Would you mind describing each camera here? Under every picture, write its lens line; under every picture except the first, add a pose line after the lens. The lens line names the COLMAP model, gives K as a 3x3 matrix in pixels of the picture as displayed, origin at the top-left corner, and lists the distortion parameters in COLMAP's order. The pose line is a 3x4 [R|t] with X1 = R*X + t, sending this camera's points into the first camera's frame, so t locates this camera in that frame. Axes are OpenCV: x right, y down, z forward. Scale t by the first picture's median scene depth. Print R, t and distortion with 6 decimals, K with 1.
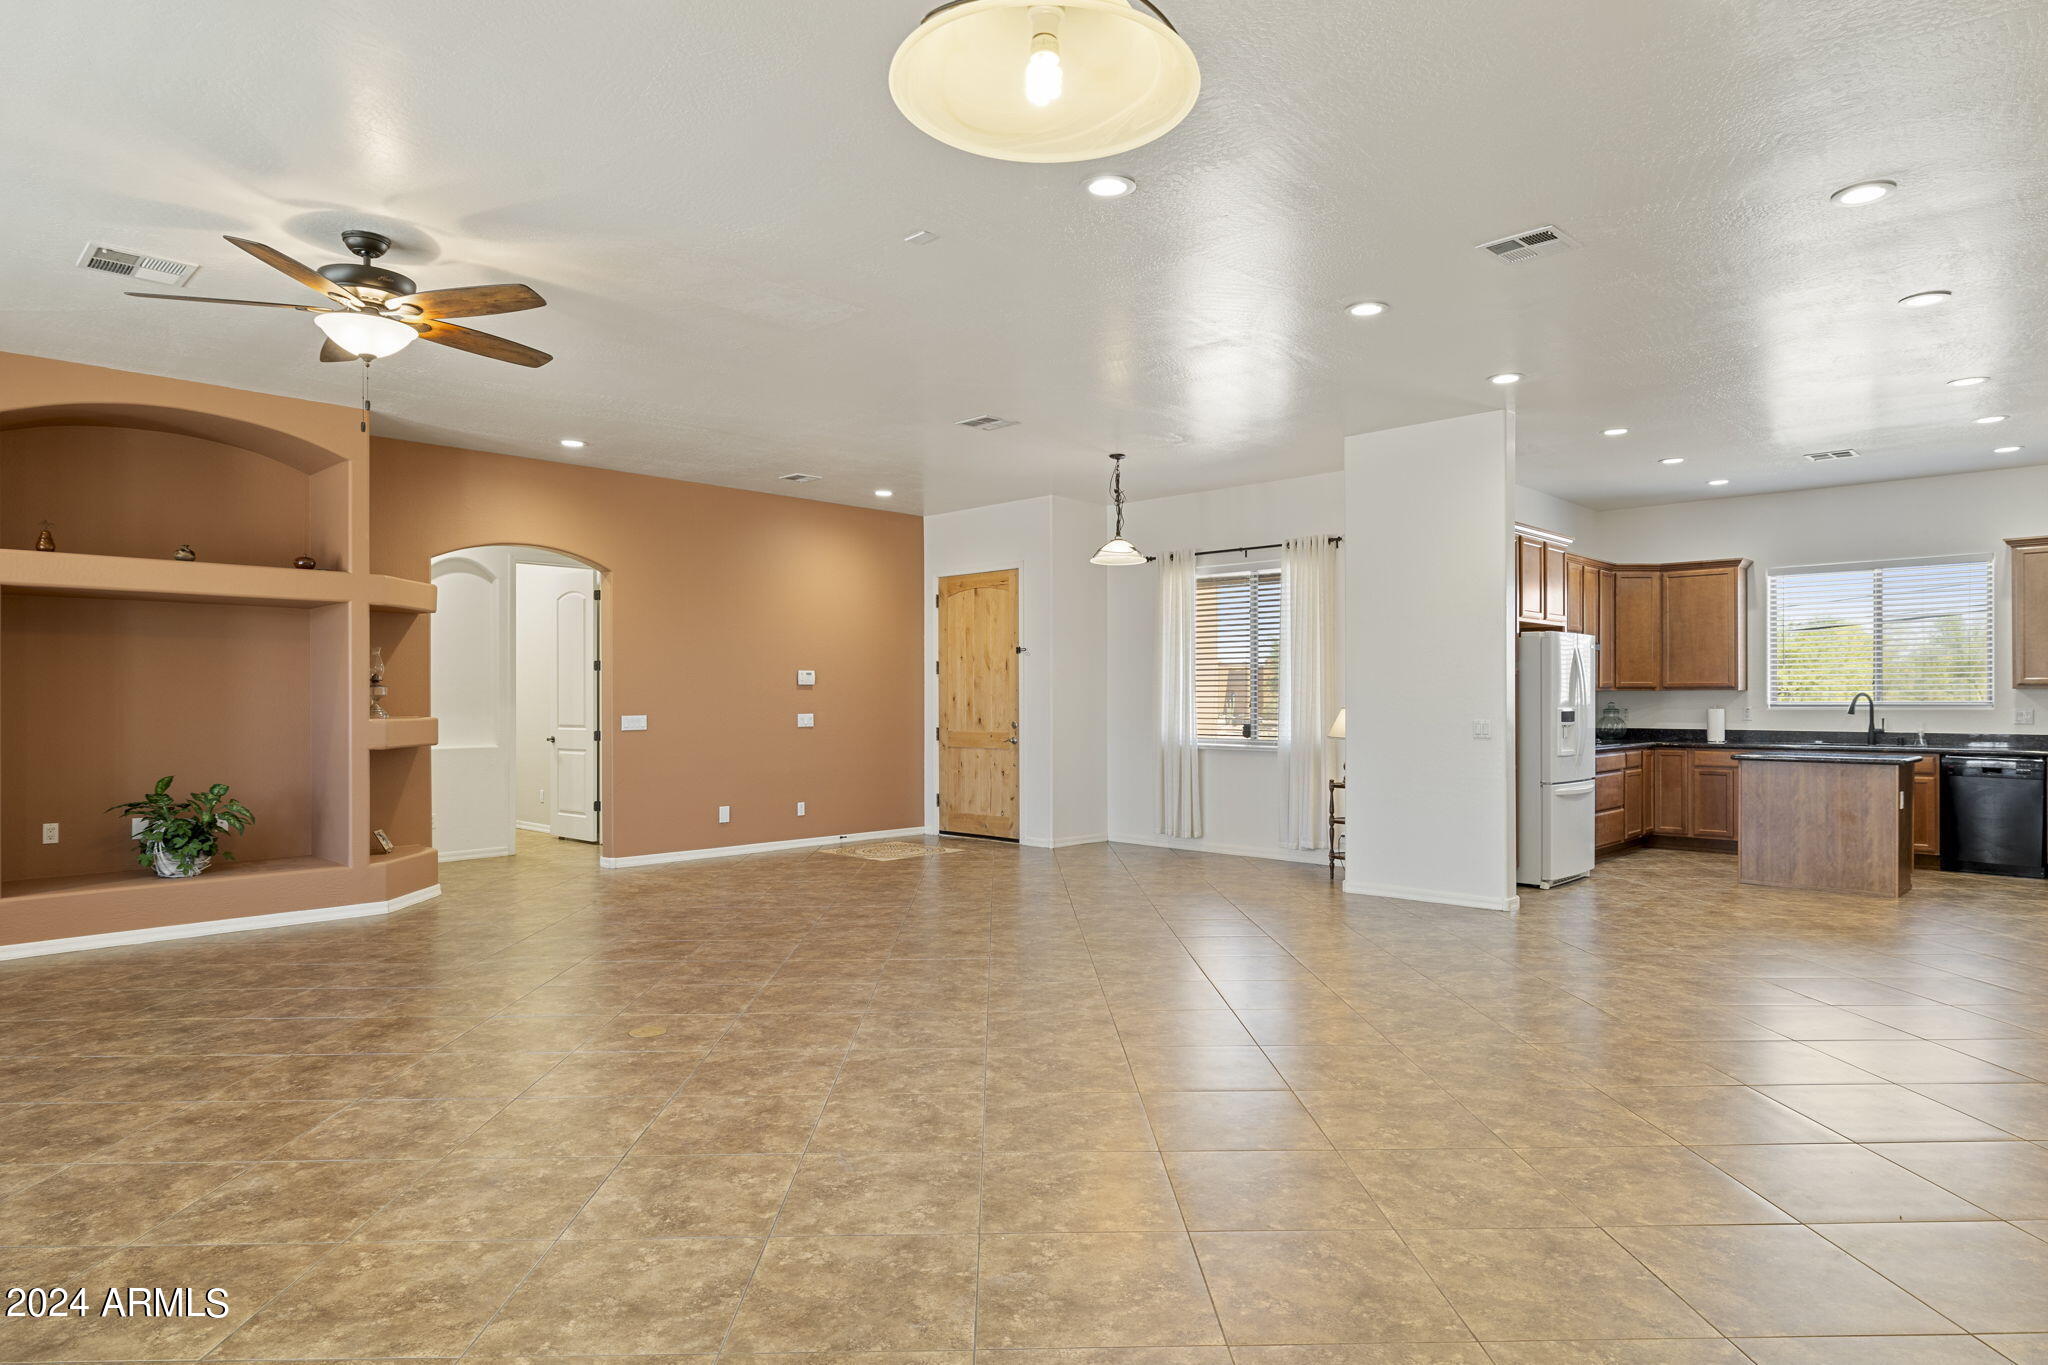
lens RADIAL K [[1185.4, 0, 1033.0], [0, 1185.4, 699.2], [0, 0, 1]] dist [0.003025, -0.000578]
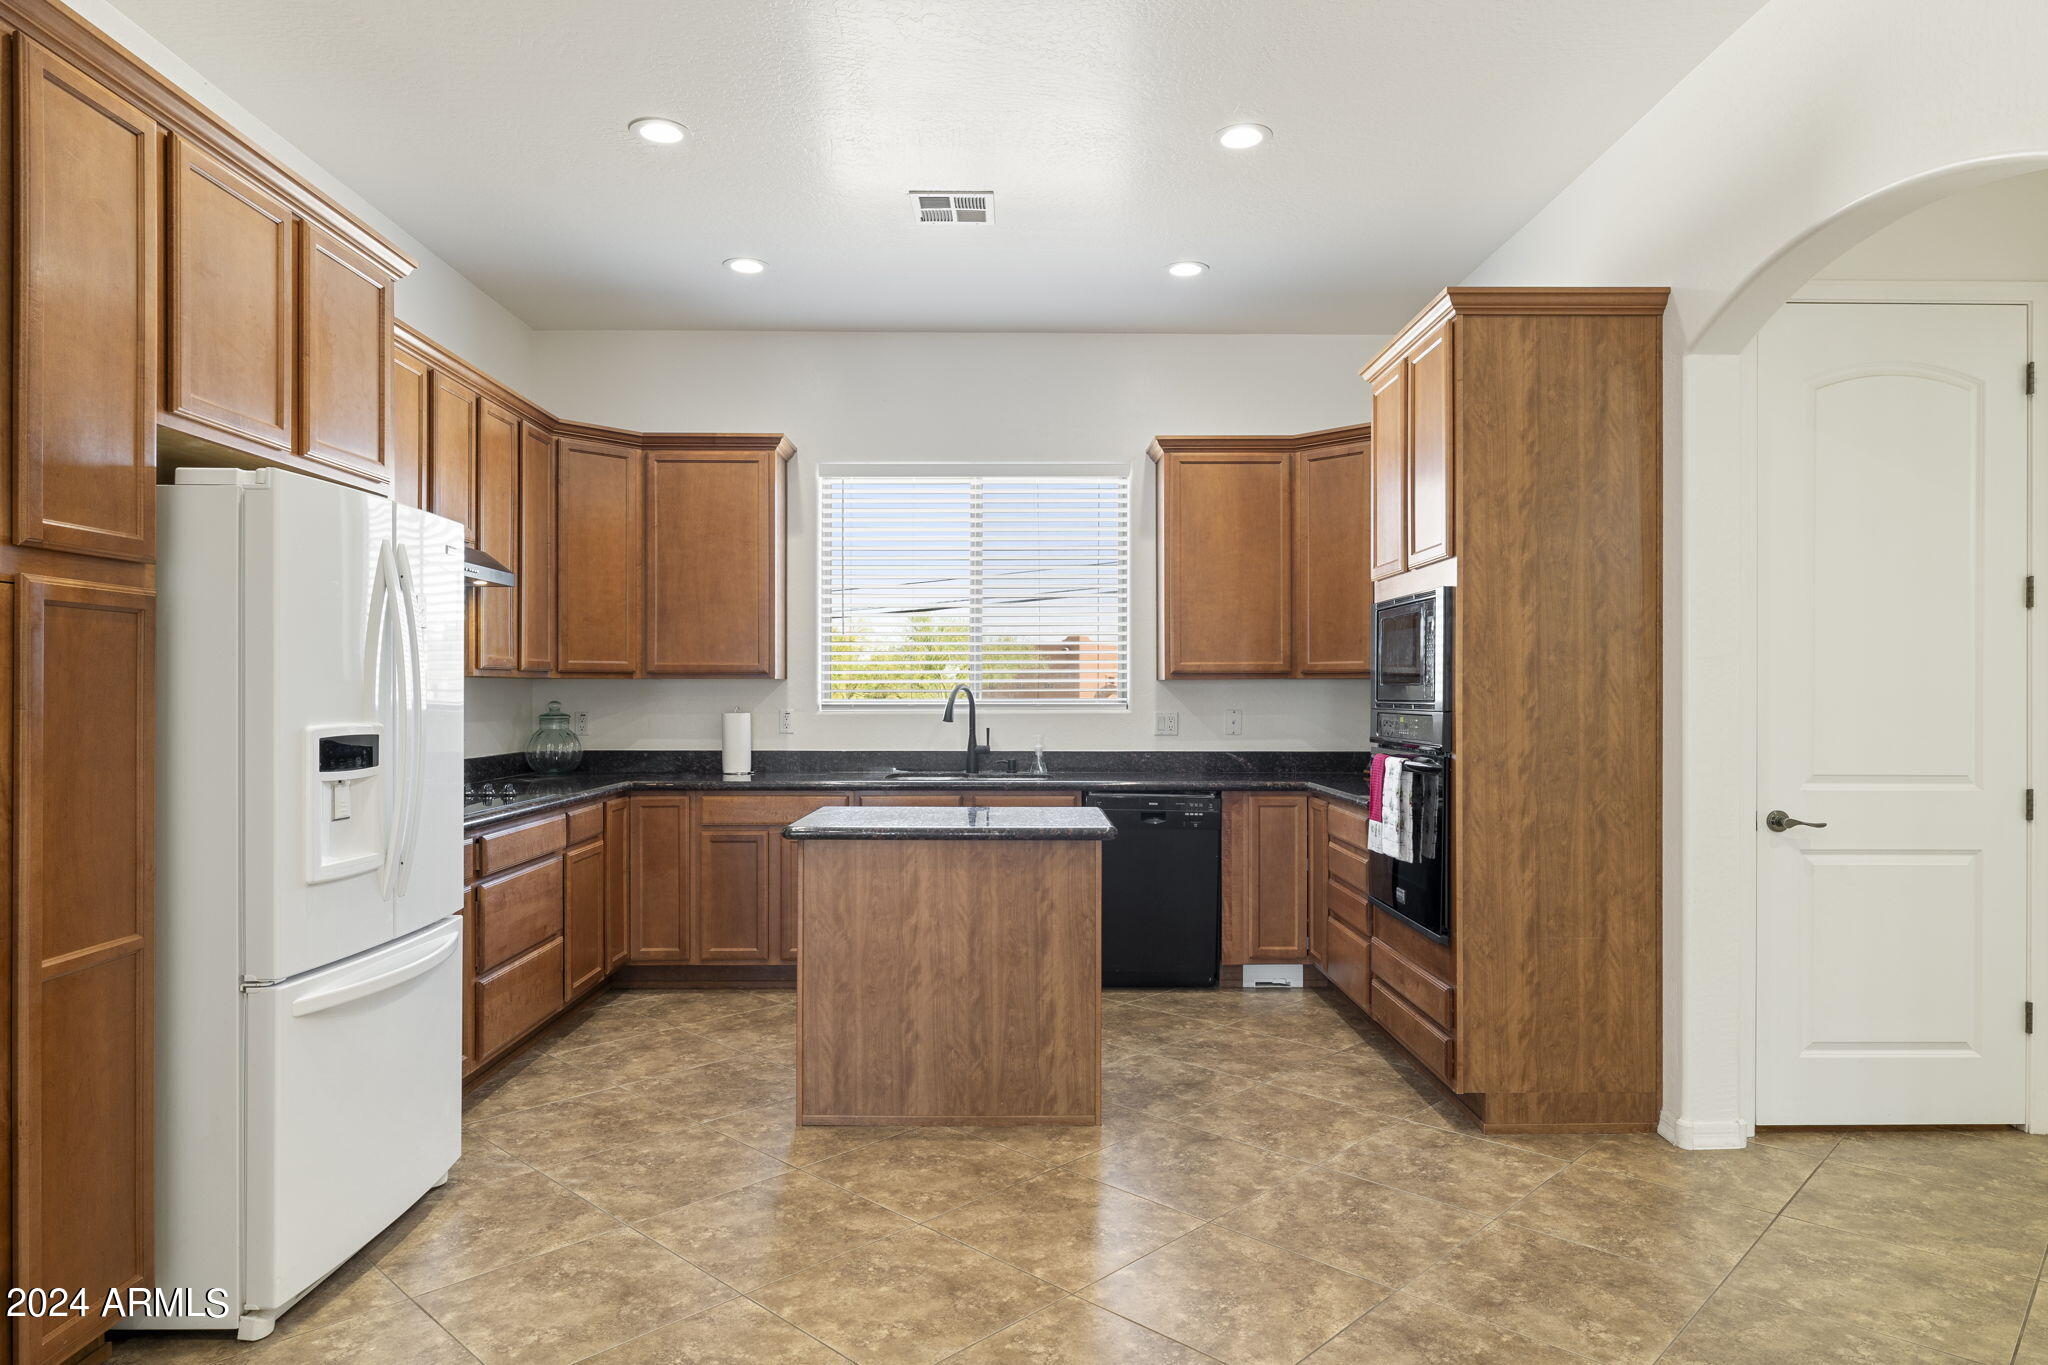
lens RADIAL K [[1229.2, 0, 1029.3], [0, 1229.2, 687.5], [0, 0, 1]] dist [-0.001653, 0.000367]
pose [[0.714301, 0.004349, 0.699825, 0.316162], [-0.001655, 0.999988, -0.004524, -0.001469], [-0.699836, 0.002073, 0.714300, 0.575095]]
